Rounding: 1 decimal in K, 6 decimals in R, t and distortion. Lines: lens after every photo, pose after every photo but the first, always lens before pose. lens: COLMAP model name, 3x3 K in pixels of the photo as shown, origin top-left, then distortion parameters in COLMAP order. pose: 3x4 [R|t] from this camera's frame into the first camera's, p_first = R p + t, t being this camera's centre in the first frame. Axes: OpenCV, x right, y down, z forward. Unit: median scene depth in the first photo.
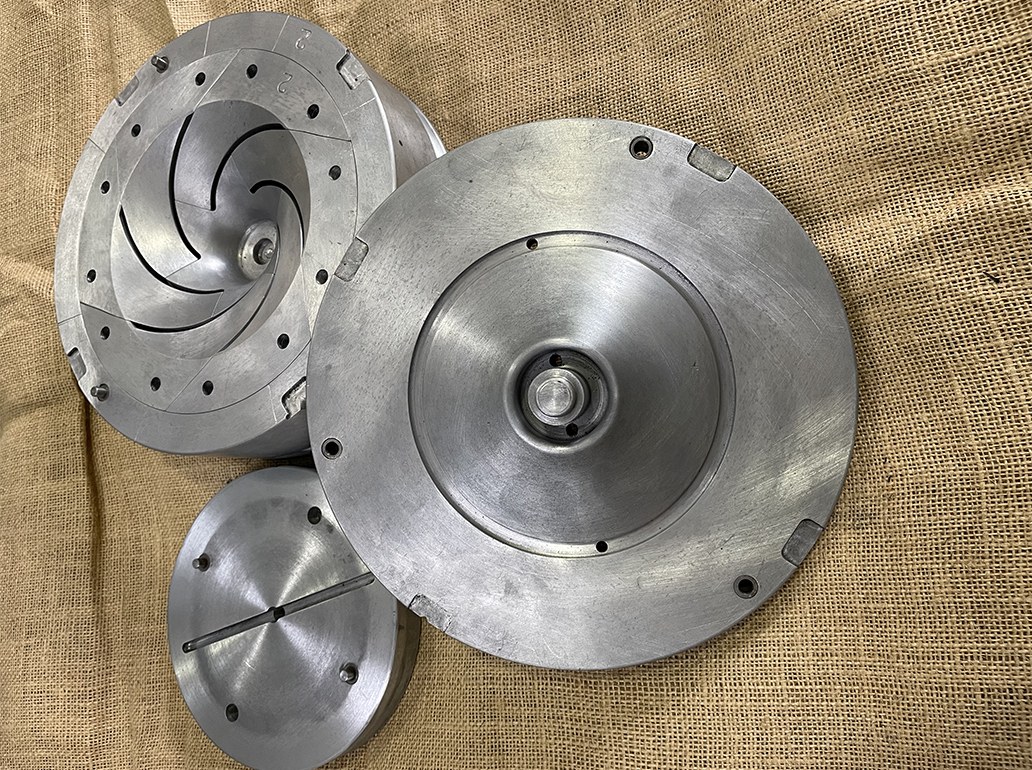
lens RADIAL K [[867.3, 0, 531.3], [0, 867.3, 386.2], [0, 0, 1]] dist [0.091772, -0.153362]
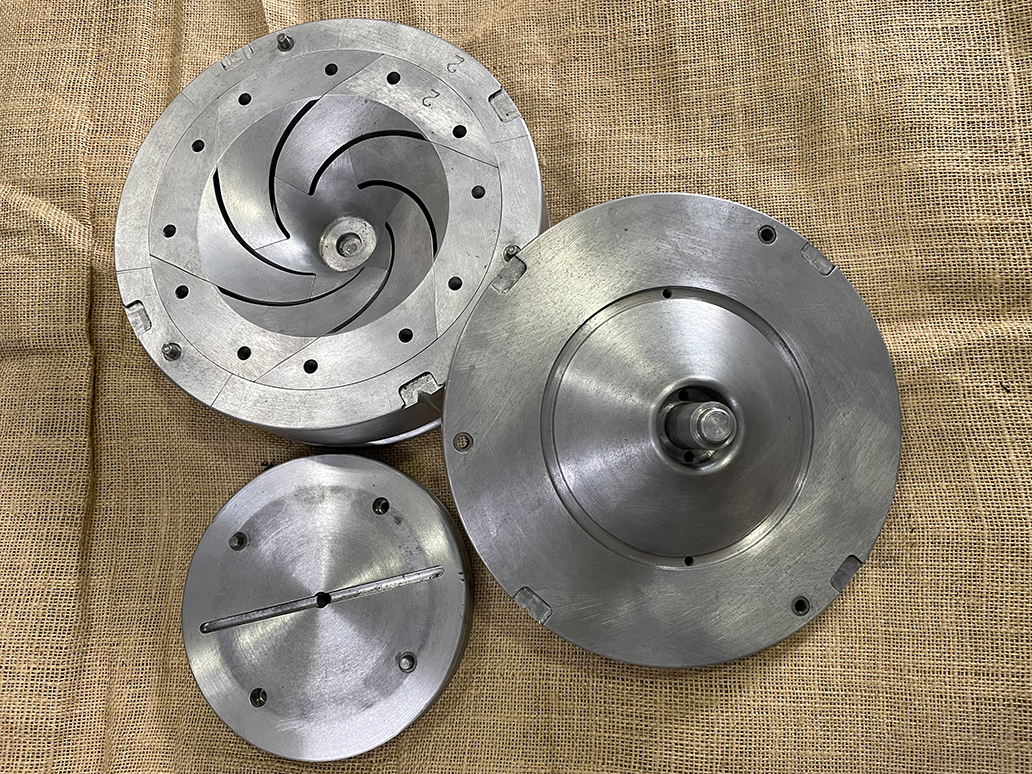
lens RADIAL K [[867.3, 0, 531.3], [0, 867.3, 388.2], [0, 0, 1]] dist [0.091772, -0.153362]
pose [[0.938154, 0.166239, 0.303697, -0.500942], [-0.147406, 0.985495, -0.084090, 0.085533], [-0.313271, 0.034122, 0.949051, -0.042148]]
